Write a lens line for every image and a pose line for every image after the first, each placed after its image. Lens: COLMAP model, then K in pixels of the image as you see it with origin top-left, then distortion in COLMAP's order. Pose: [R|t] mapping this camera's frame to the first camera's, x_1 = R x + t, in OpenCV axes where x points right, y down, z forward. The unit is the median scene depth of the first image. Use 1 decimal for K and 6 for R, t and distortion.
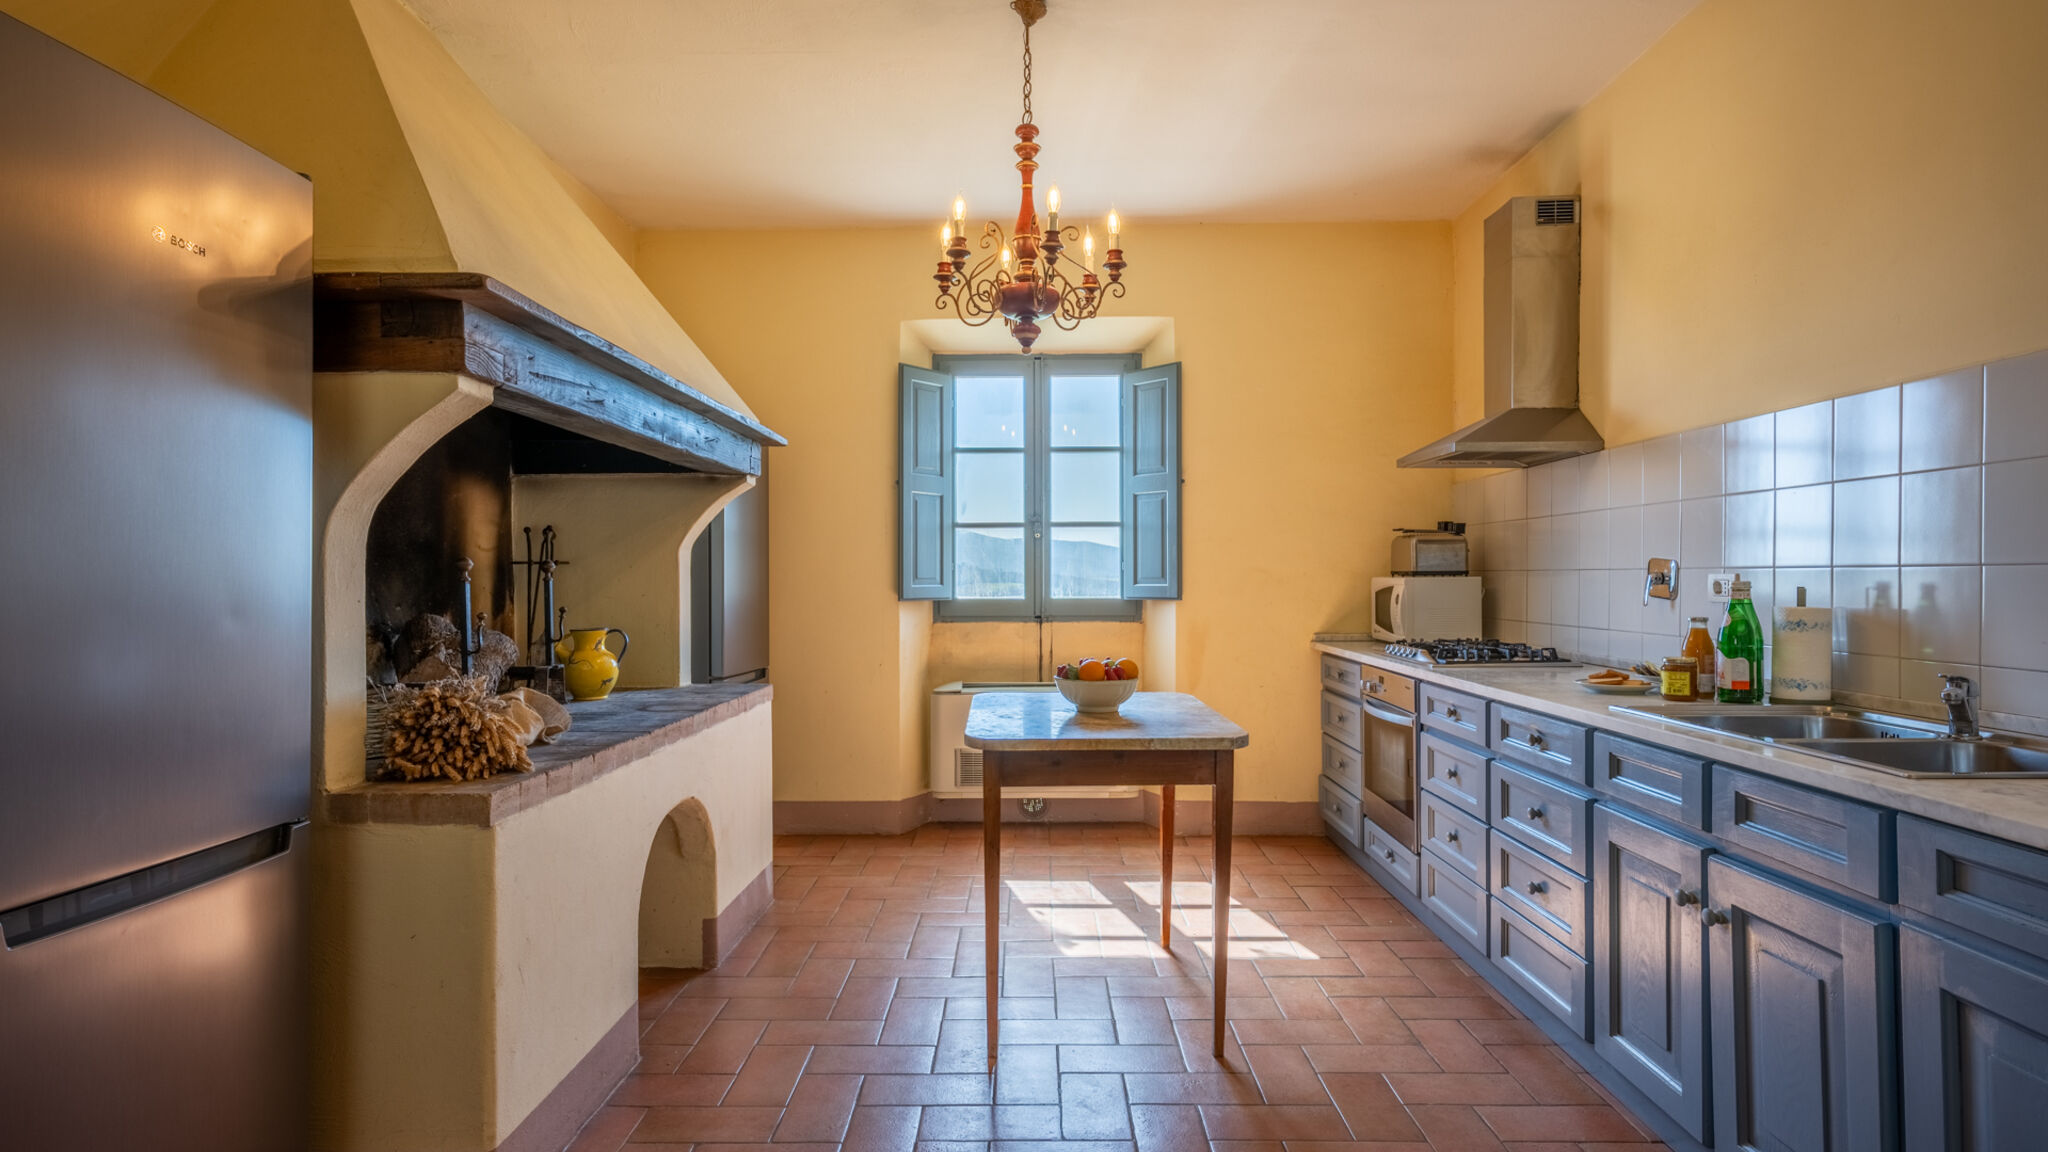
lens RADIAL K [[1081.6, 0, 1013.7], [0, 1081.6, 577.0], [0, 0, 1]] dist [-0.003311, 0.005006]
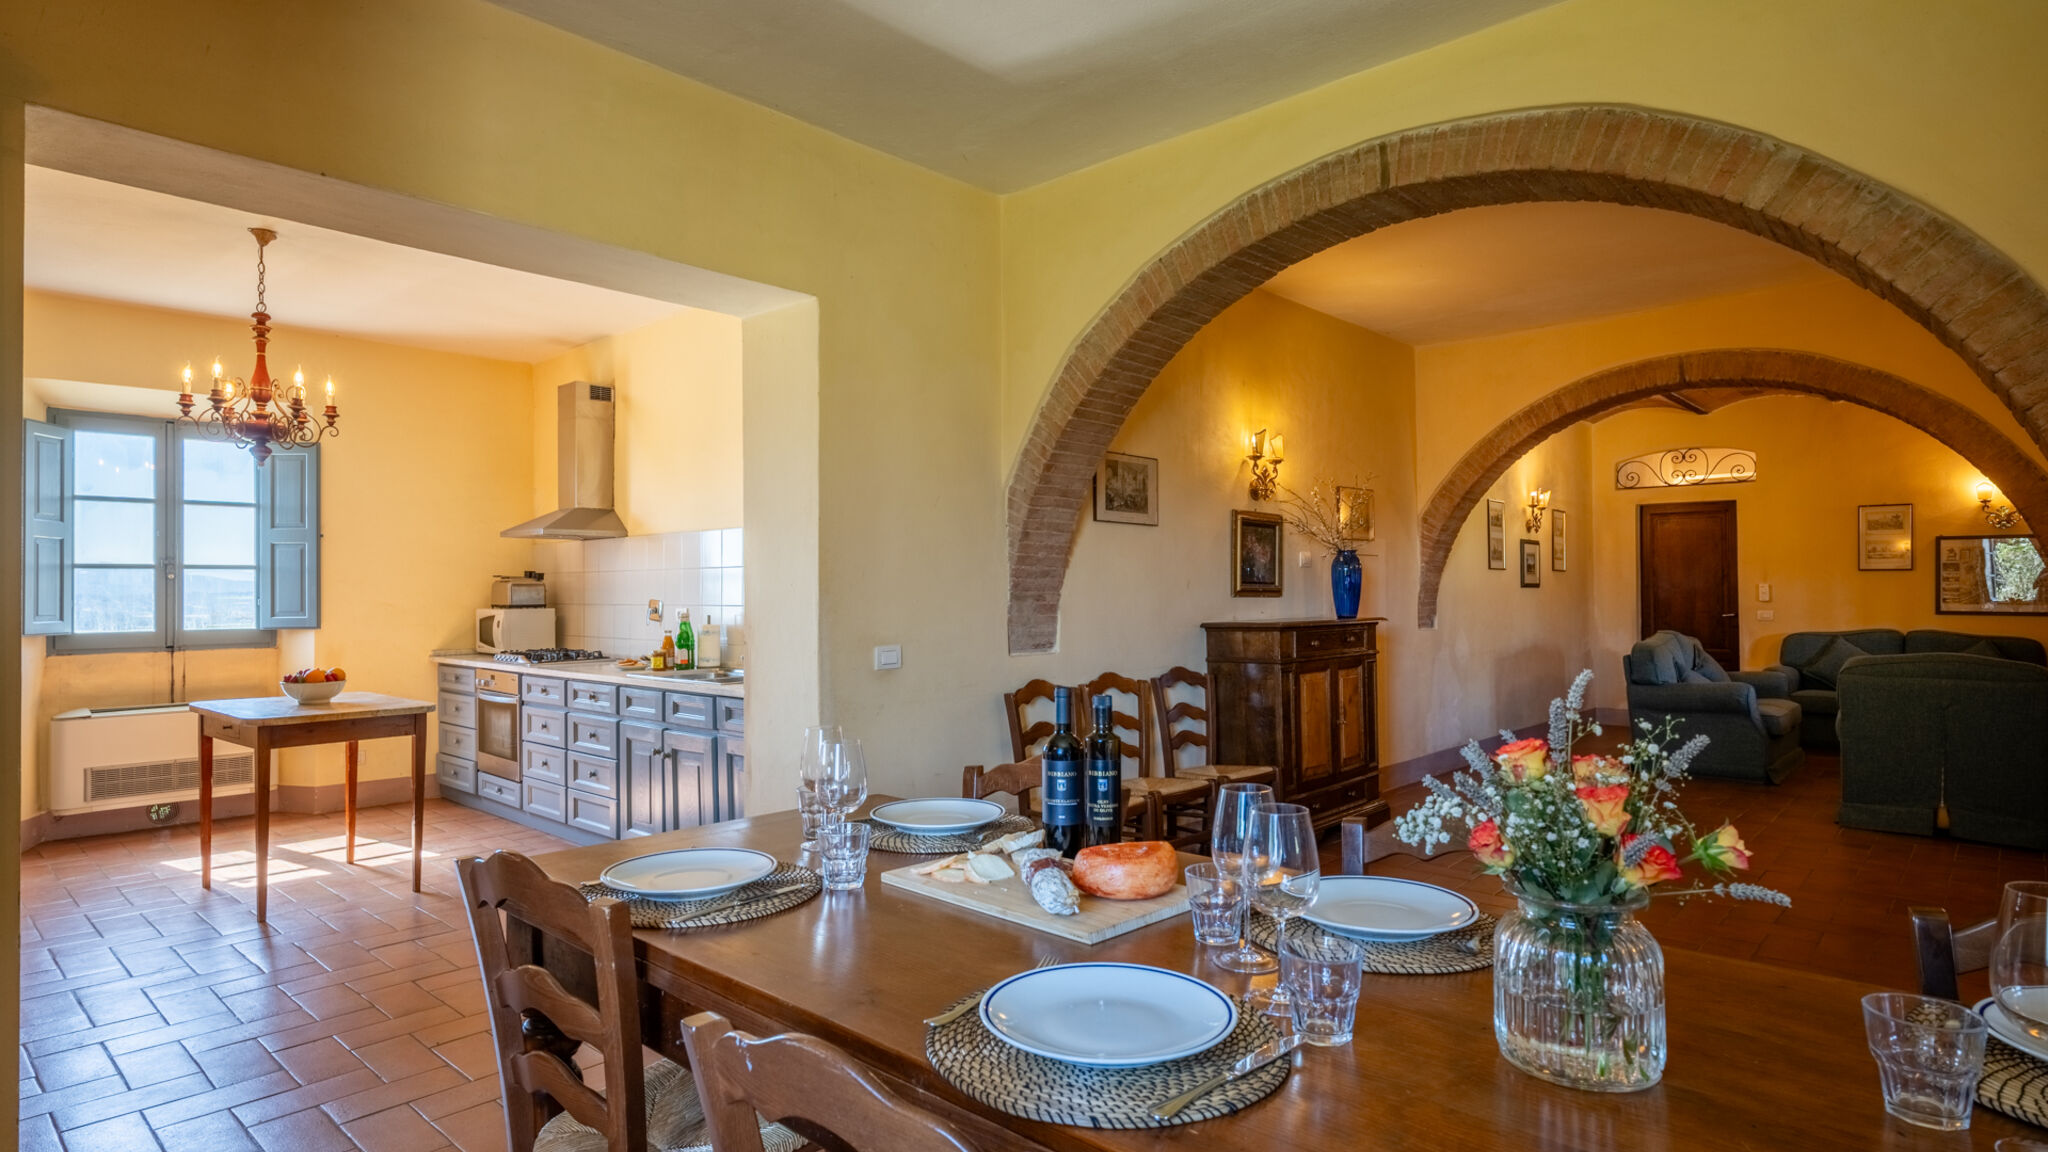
lens RADIAL K [[1081.6, 0, 1017.4], [0, 1081.6, 582.6], [0, 0, 1]] dist [-0.003311, 0.005006]
pose [[0.671318, 0.003214, 0.741163, -0.307267], [0.005824, 0.999937, -0.009612, -0.020747], [-0.741147, 0.010769, 0.671257, -0.603078]]
